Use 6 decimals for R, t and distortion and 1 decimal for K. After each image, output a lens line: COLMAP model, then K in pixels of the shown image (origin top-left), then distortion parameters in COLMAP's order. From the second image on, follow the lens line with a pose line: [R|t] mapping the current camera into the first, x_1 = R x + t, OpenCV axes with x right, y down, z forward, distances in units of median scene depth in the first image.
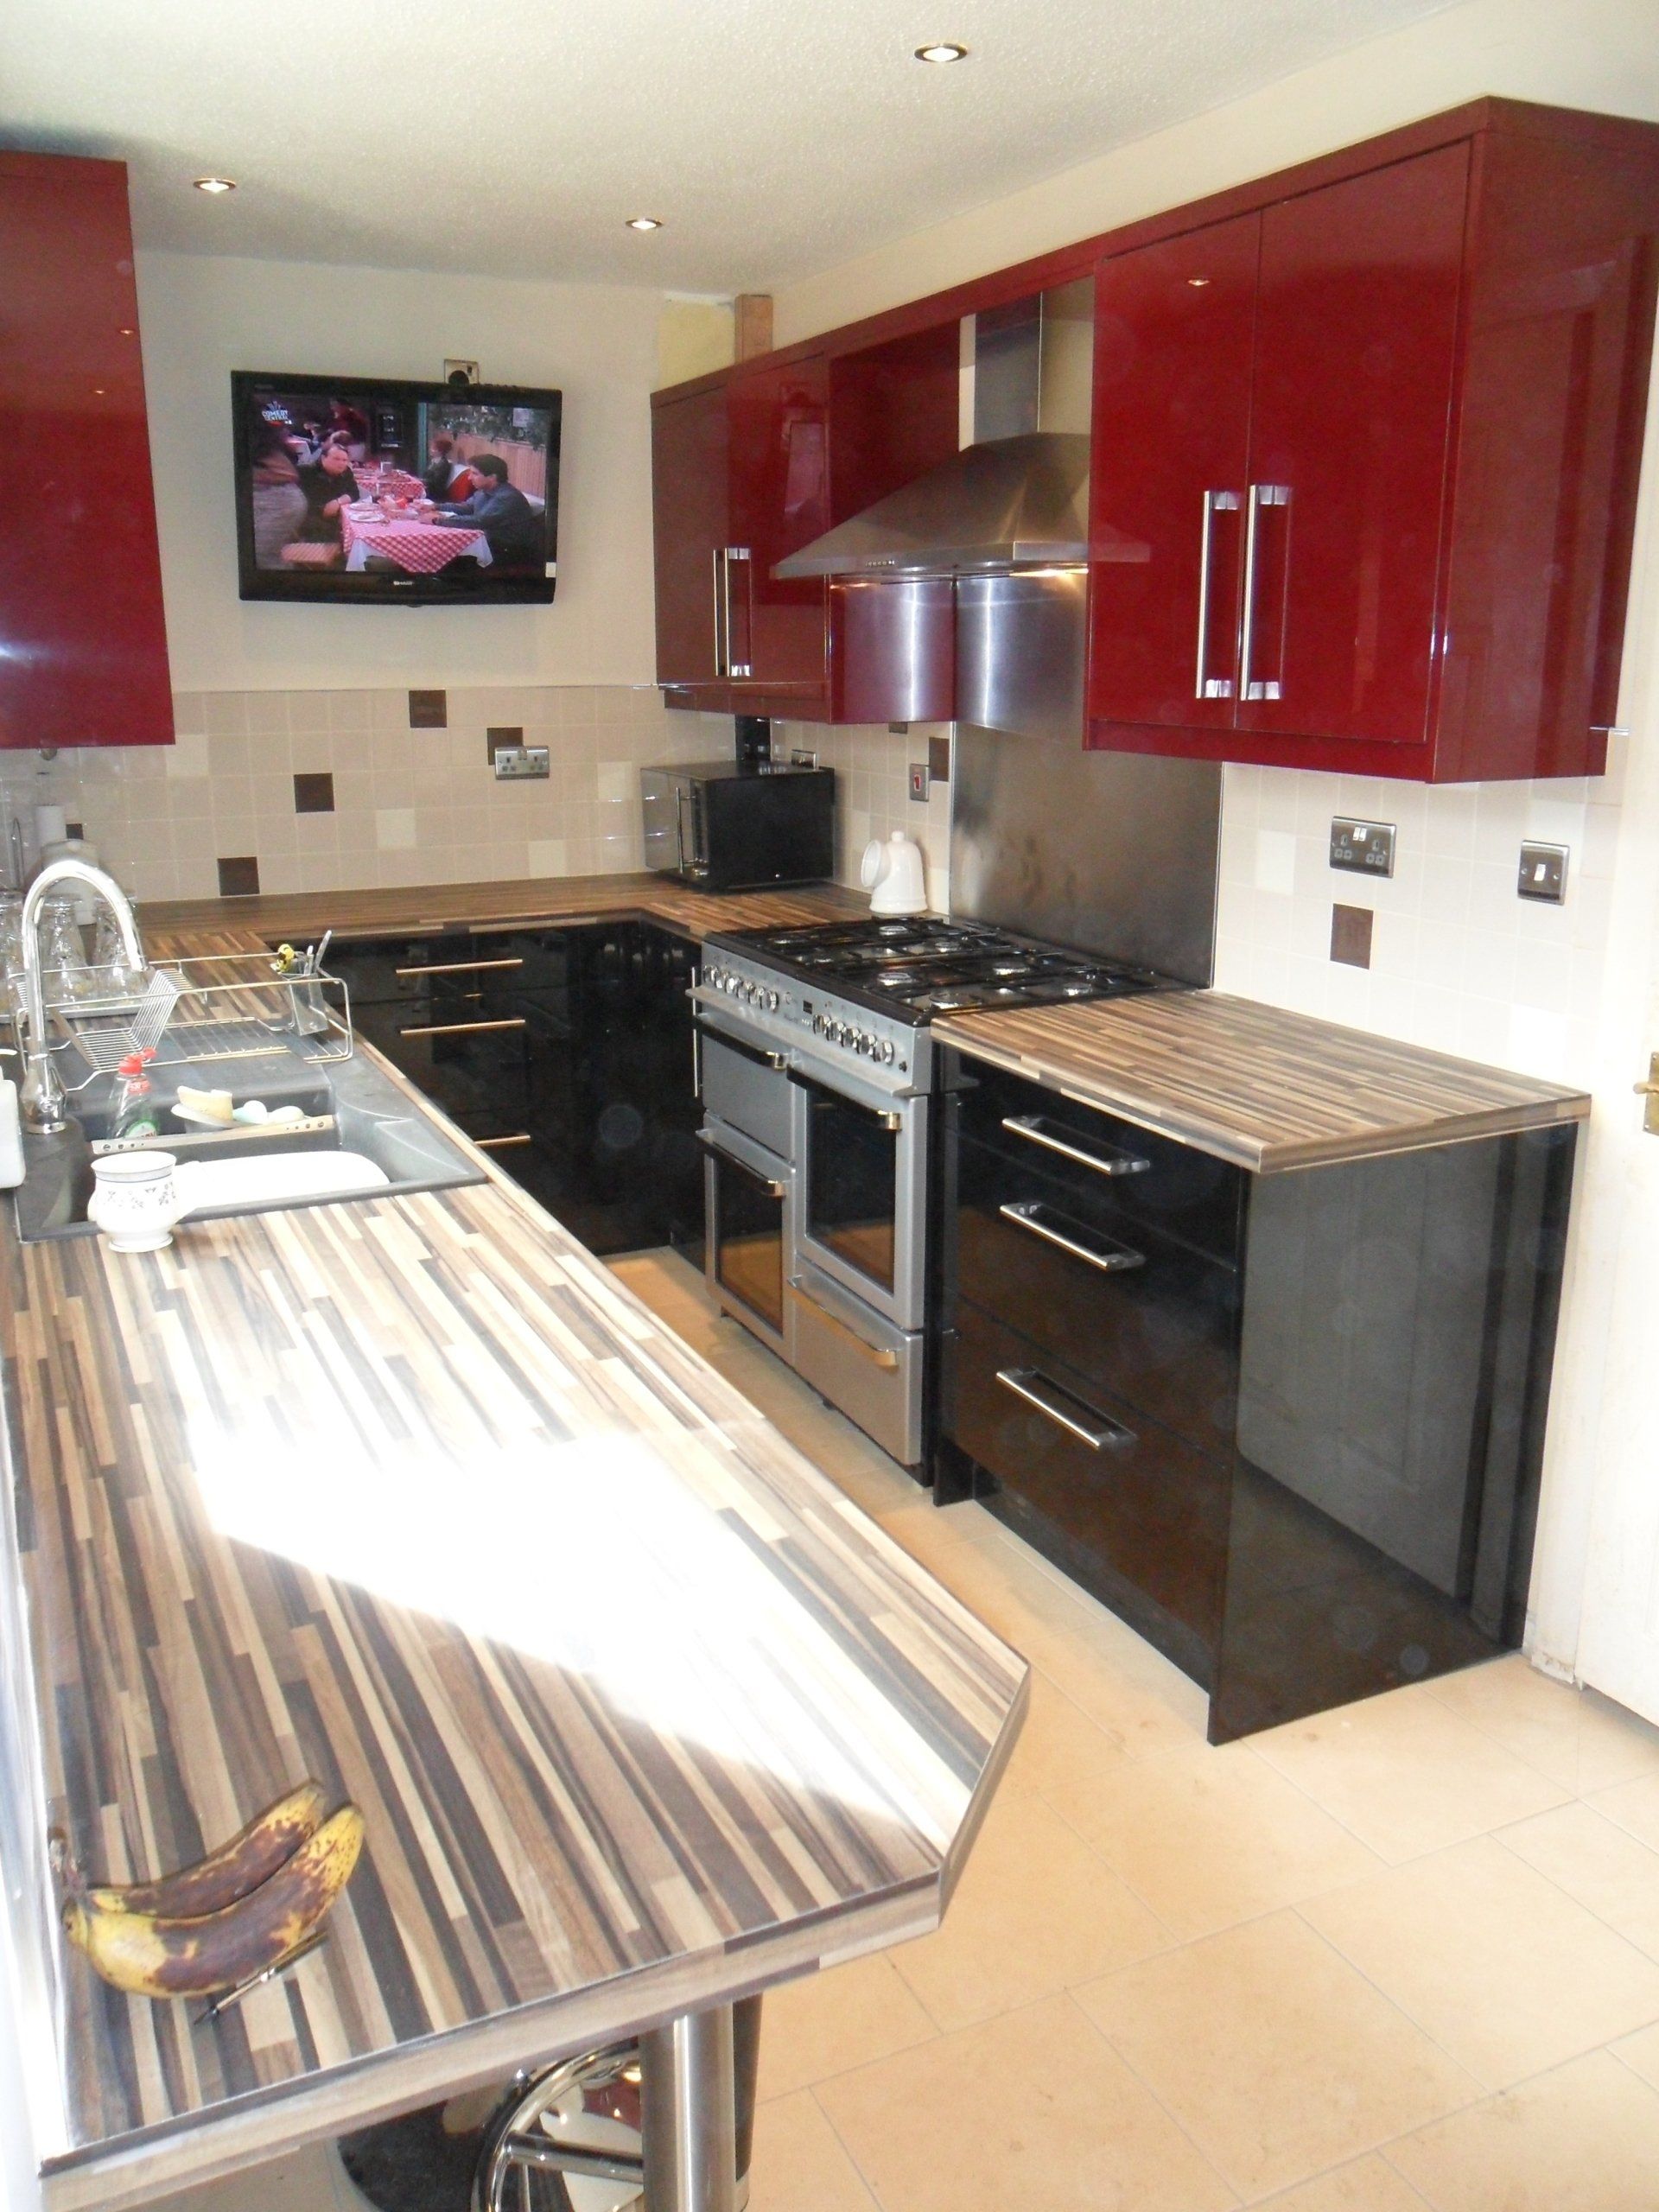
lens RADIAL K [[1787.1, 0, 829.5], [0, 1787.1, 1106.0], [0, 0, 1]] dist [-0.026648, 0.007157]
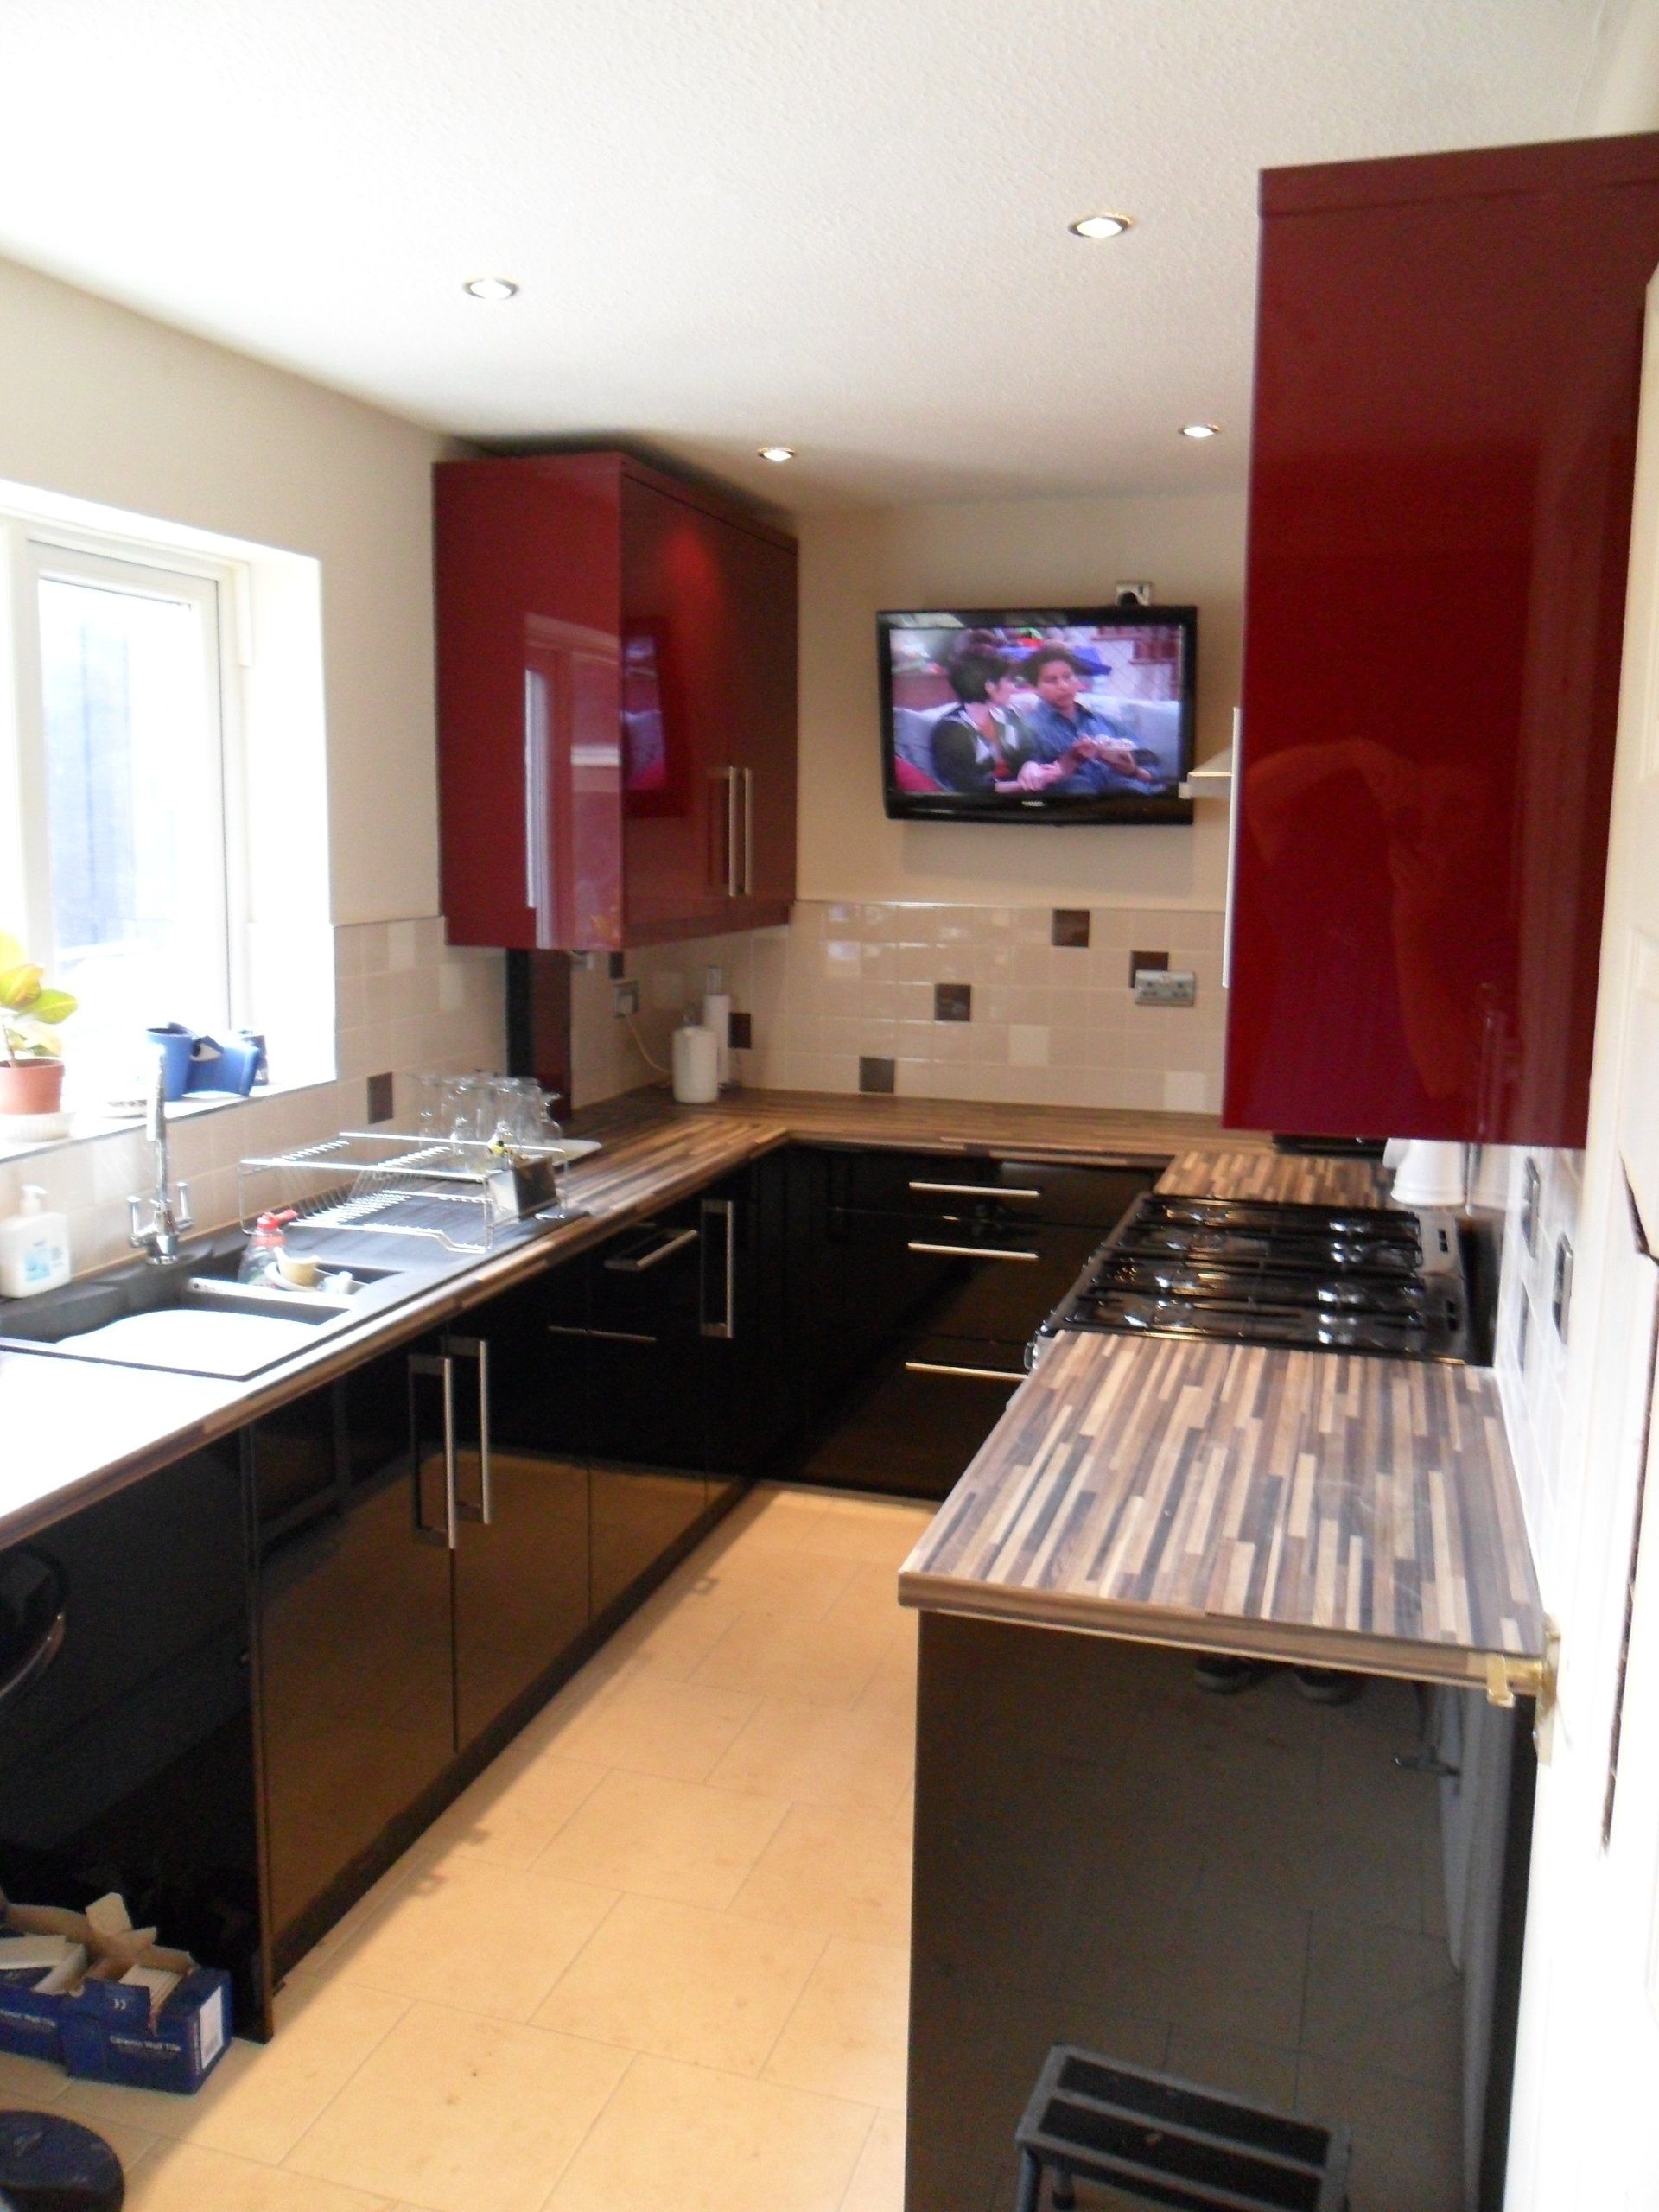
lens RADIAL K [[1799.9, 0, 829.5], [0, 1799.9, 1106.0], [0, 0, 1]] dist [-0.052185, -0.005663]
pose [[0.720199, 0.115159, -0.684143, 0.398076], [-0.185121, 0.982272, -0.029536, -0.078263], [0.668613, 0.147921, 0.728750, 0.220053]]
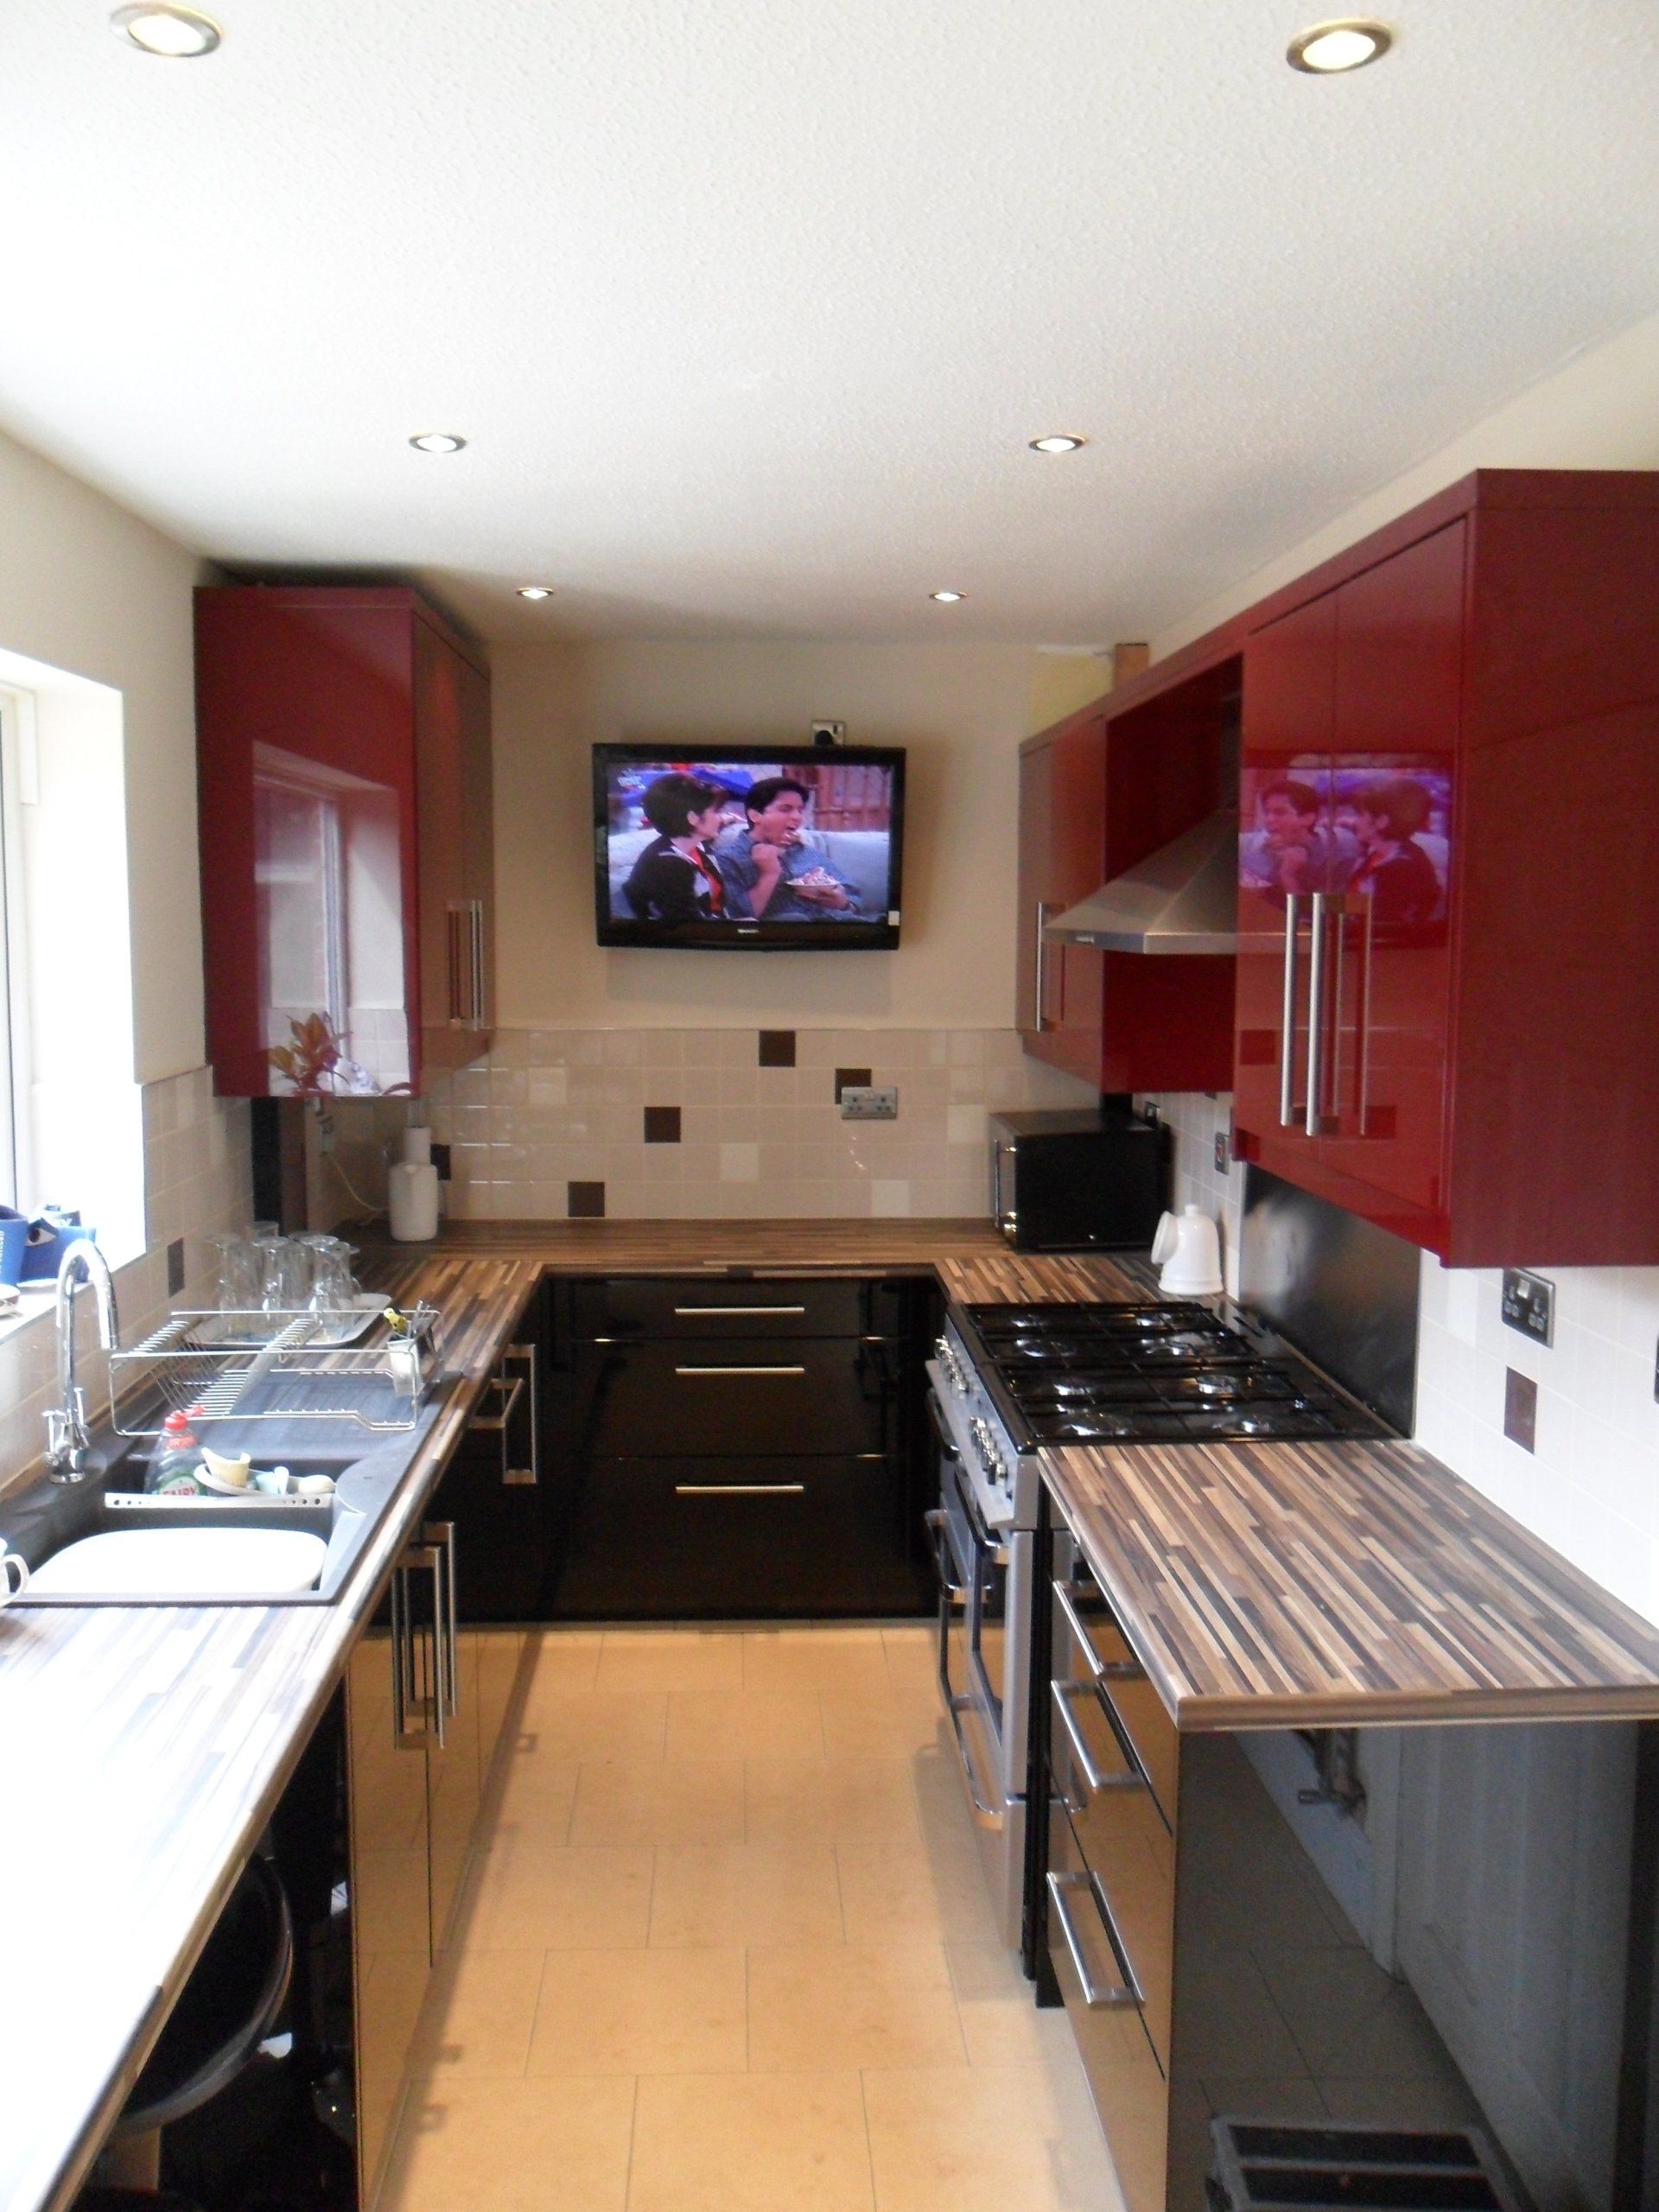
lens RADIAL K [[1797.8, 0, 825.9], [0, 1797.8, 1099.2], [0, 0, 1]] dist [-0.036681, 0.011222]
pose [[0.918591, 0.045195, -0.392616, 0.224429], [-0.103573, 0.986247, -0.128798, -0.068887], [0.381396, 0.158977, 0.910639, 0.080240]]
